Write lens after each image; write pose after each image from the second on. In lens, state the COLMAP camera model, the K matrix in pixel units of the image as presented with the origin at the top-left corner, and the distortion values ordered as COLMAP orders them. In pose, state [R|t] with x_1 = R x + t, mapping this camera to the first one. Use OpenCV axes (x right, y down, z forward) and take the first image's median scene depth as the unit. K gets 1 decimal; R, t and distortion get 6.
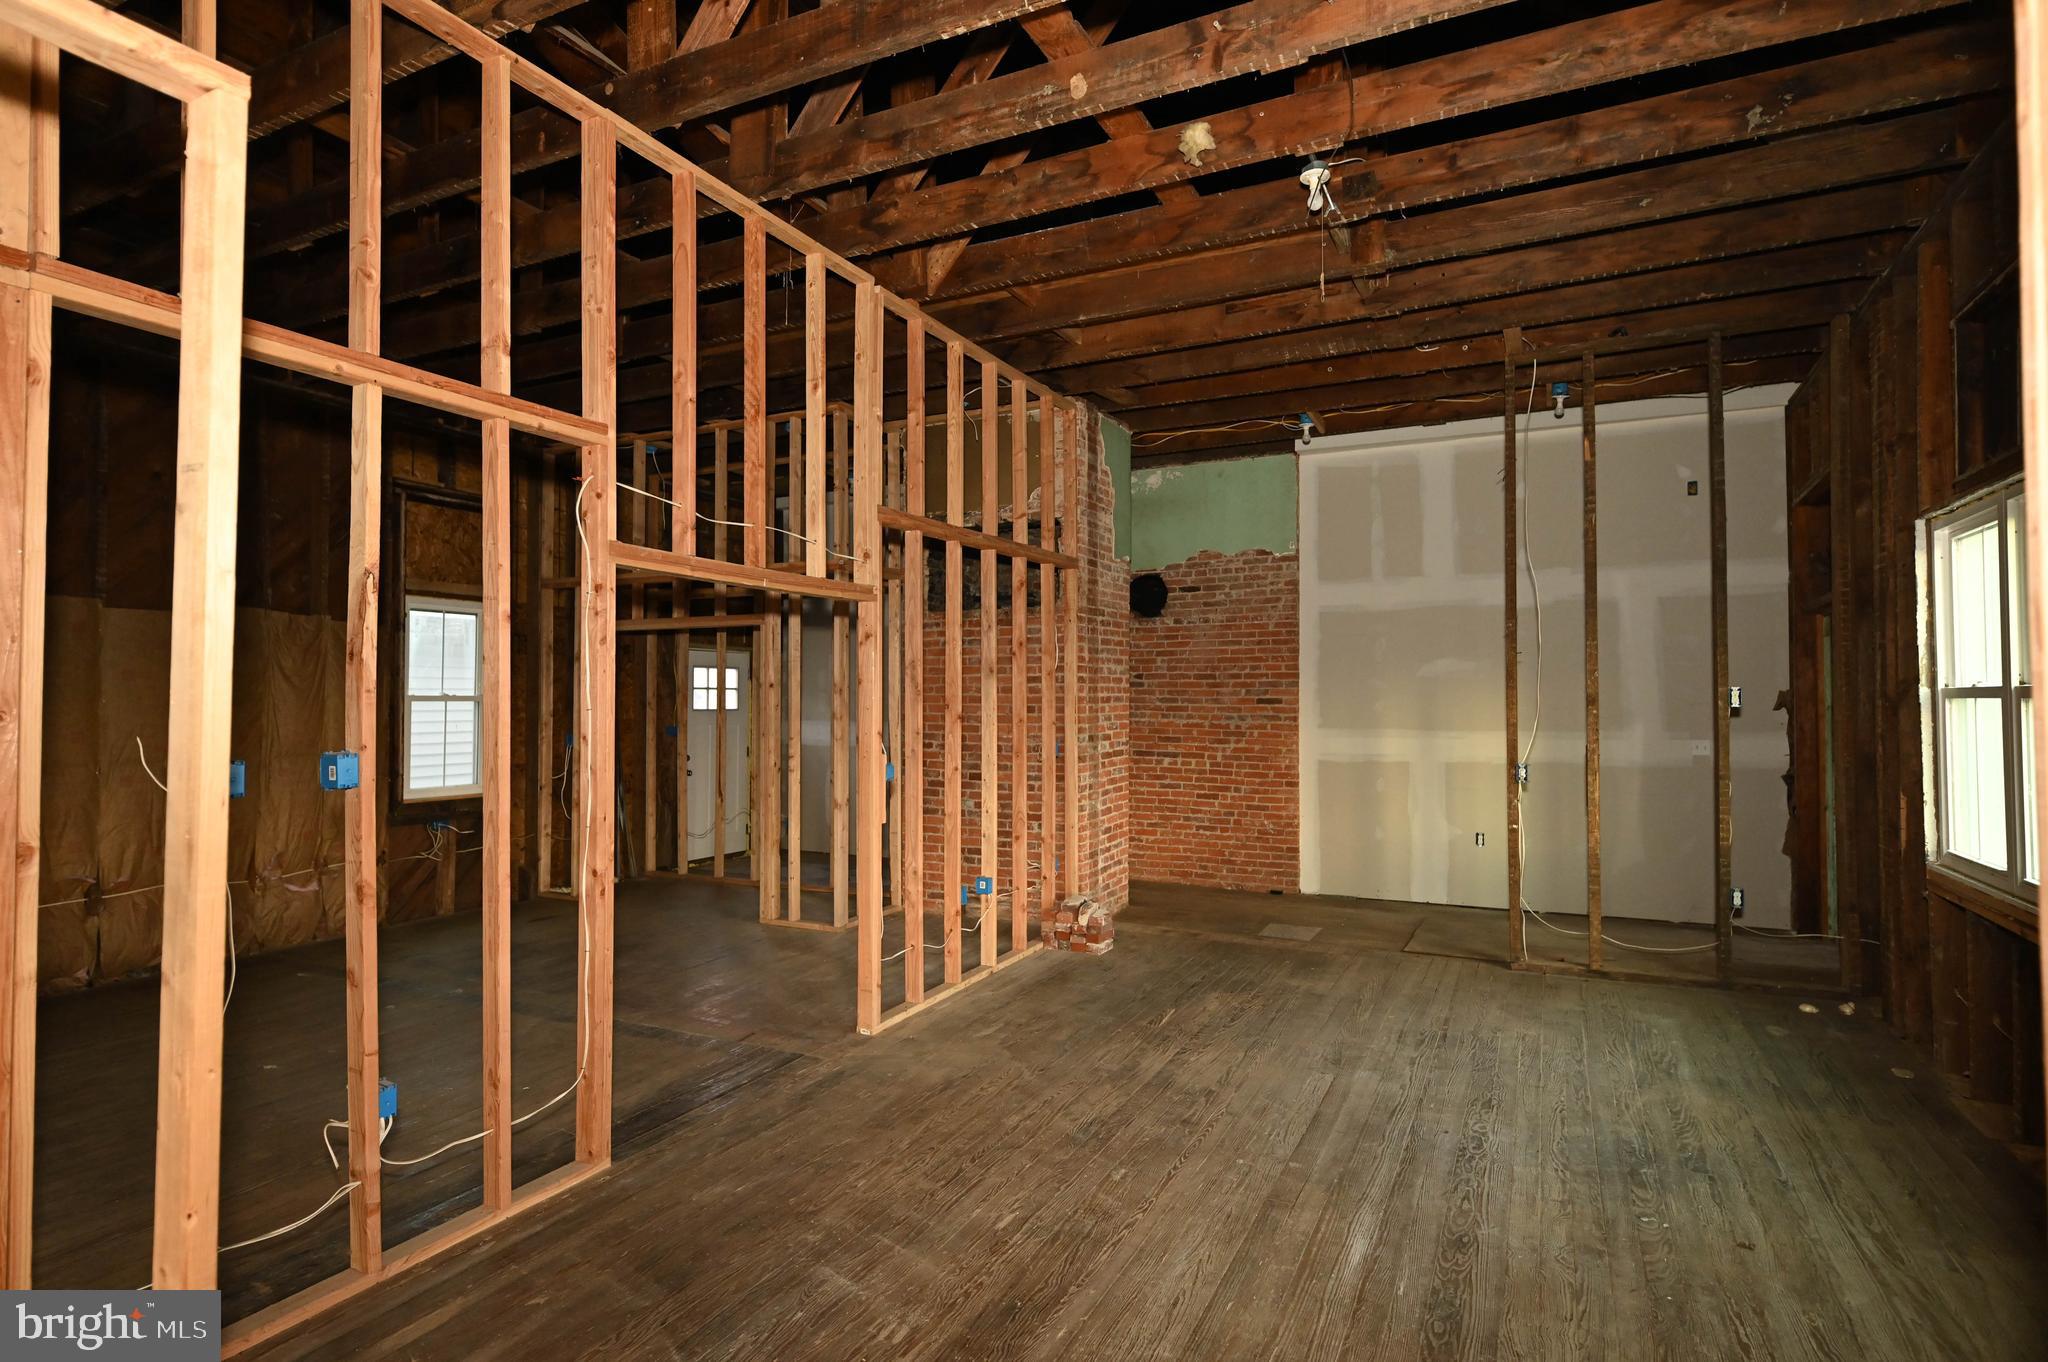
lens RADIAL K [[1075.4, 0, 1018.6], [0, 1075.4, 682.1], [0, 0, 1]] dist [0.007332, -0.000940]
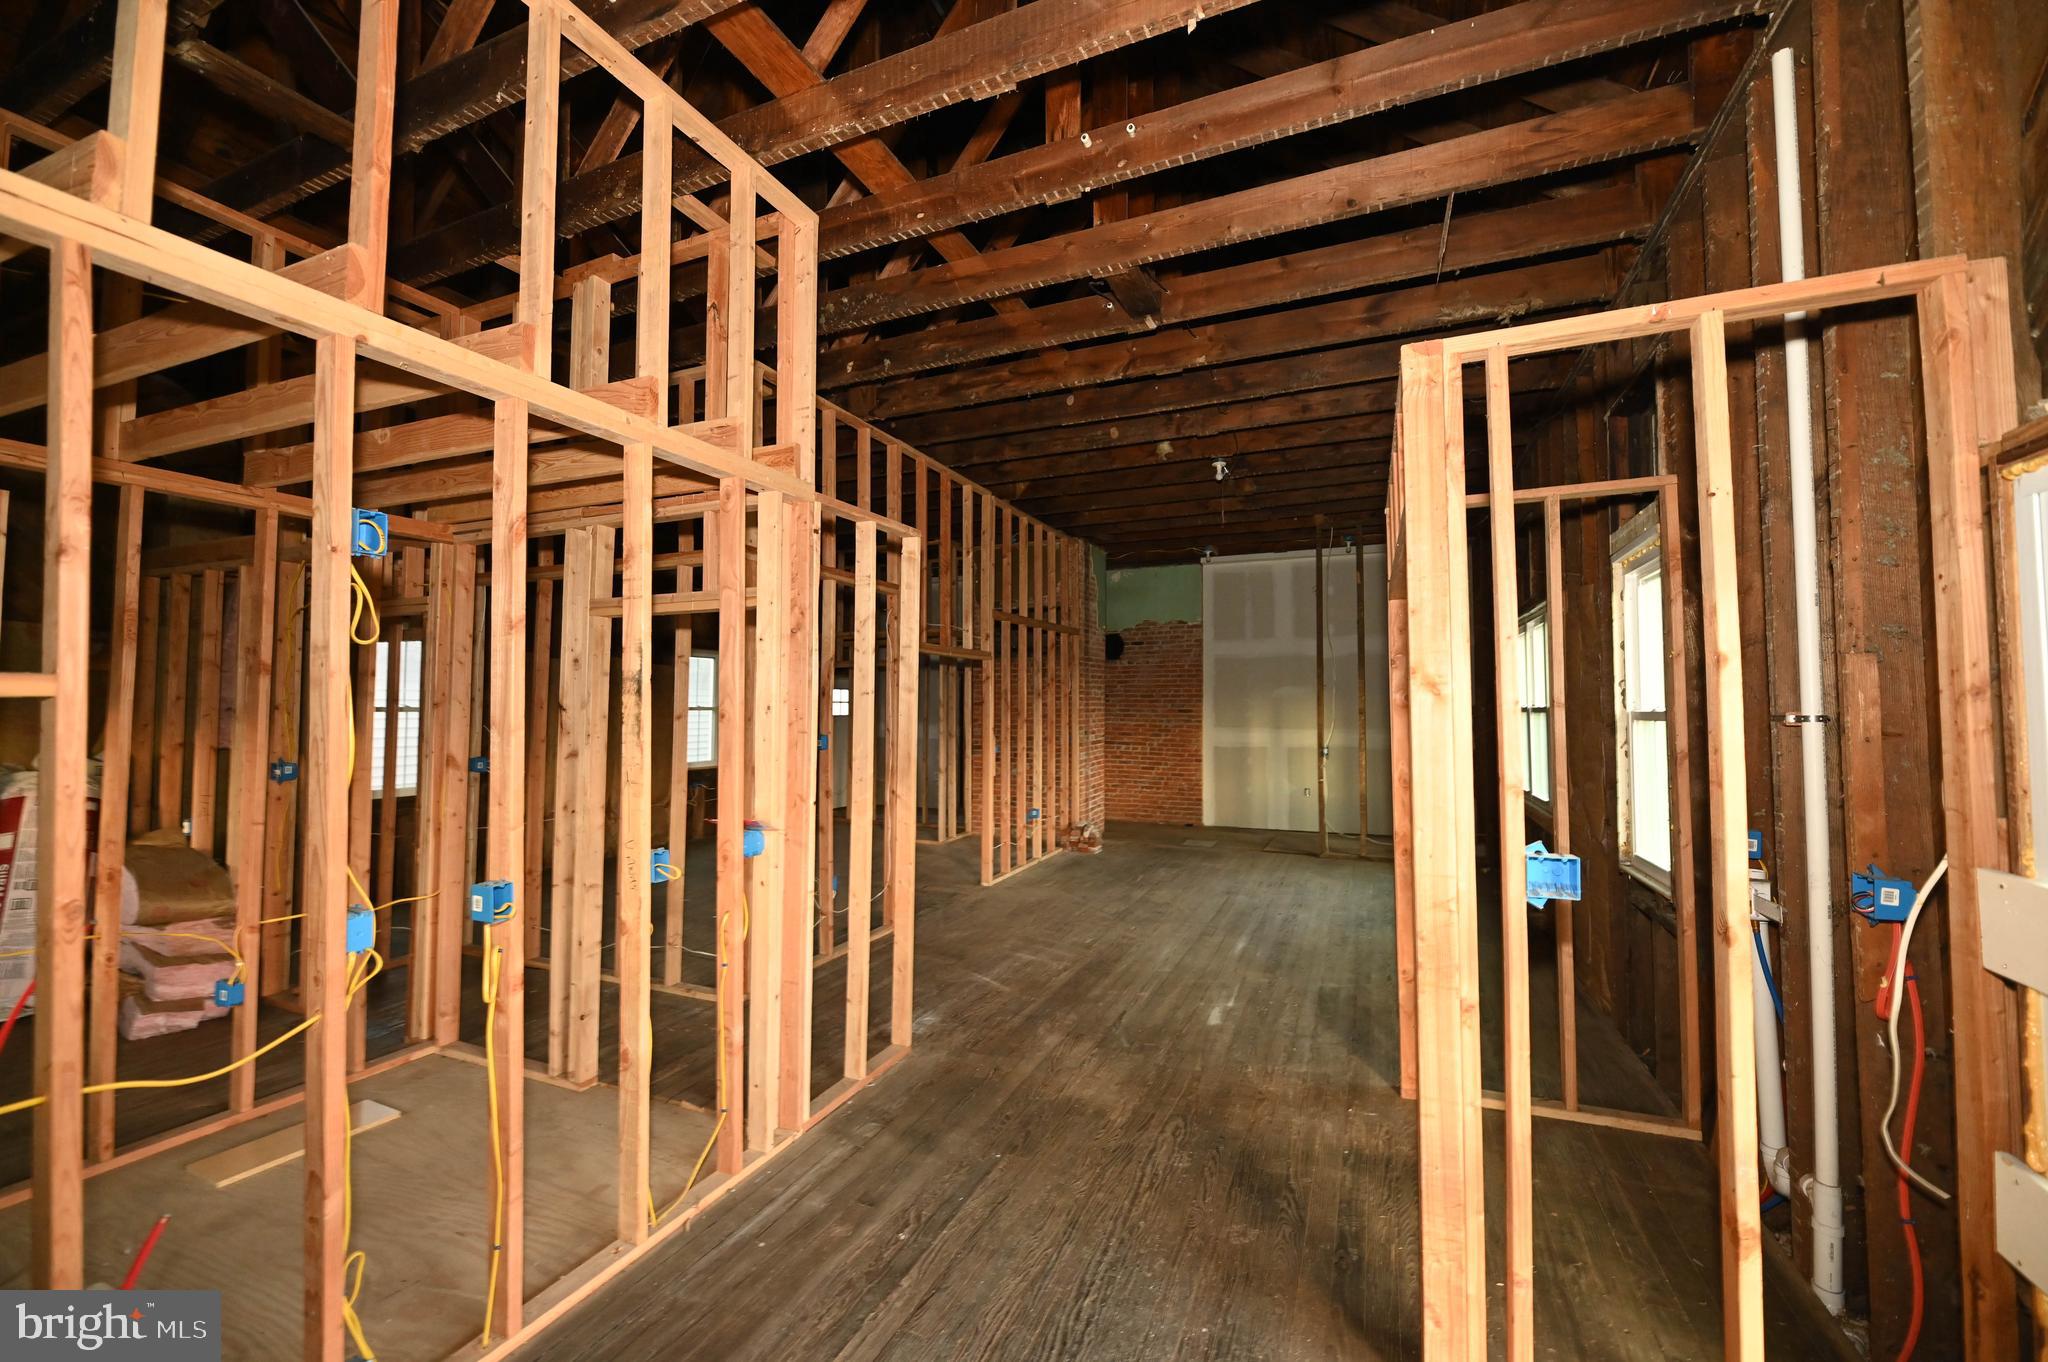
lens RADIAL K [[822.1, 0, 1024.5], [0, 822.1, 683.3], [0, 0, 1]] dist [0.001455, -0.002962]
pose [[0.998434, 0.003513, 0.055824, -0.126261], [-0.002799, 0.999913, -0.012858, -0.011712], [-0.055864, 0.012682, 0.998358, -0.378367]]
